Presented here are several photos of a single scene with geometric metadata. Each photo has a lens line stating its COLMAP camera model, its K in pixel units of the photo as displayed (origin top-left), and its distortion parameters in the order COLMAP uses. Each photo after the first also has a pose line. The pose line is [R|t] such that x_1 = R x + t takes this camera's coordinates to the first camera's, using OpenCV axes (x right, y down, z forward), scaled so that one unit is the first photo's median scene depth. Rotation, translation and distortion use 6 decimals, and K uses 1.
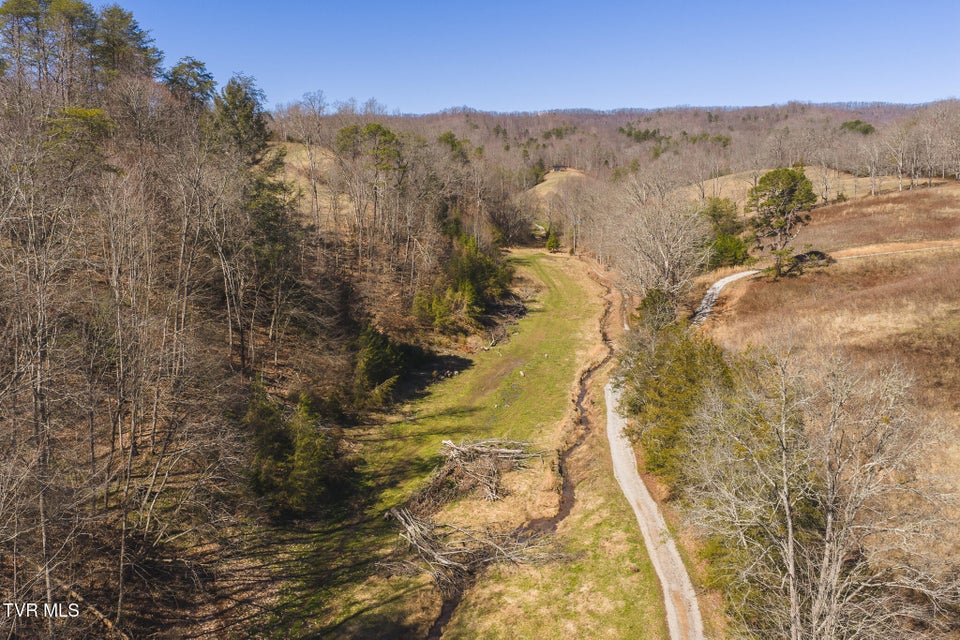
lens RADIAL K [[792.6, 0, 480.0], [0, 792.6, 320.0], [0, 0, 1]] dist [0.011977, 0.005733]
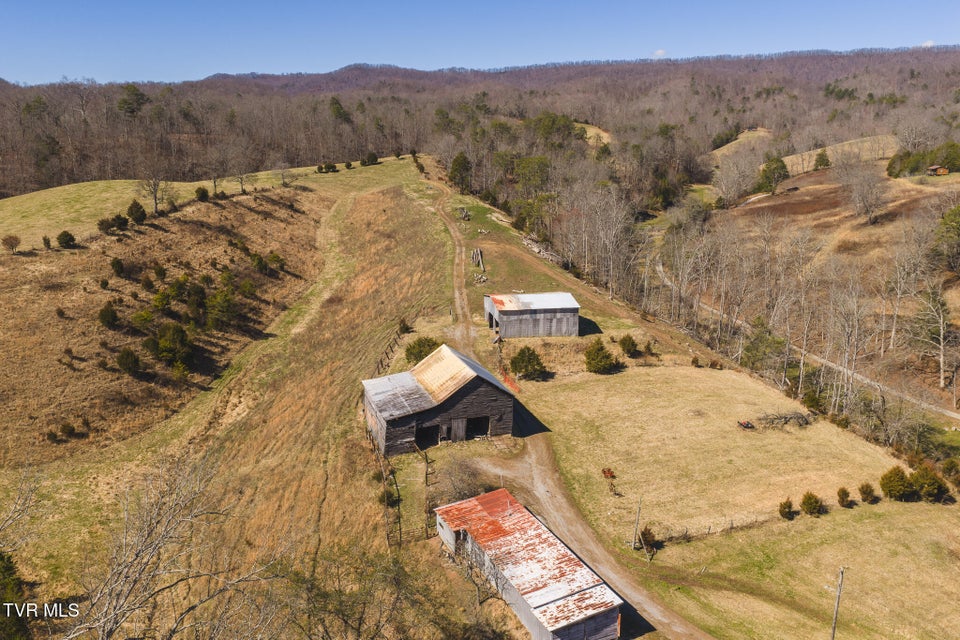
lens RADIAL K [[792.6, 0, 480.0], [0, 792.6, 320.0], [0, 0, 1]] dist [0.011977, 0.005733]
pose [[0.960333, 0.065077, -0.271158, 0.041032], [-0.043493, 0.995443, 0.084868, 0.048097], [0.275445, -0.069708, 0.958786, -0.511237]]
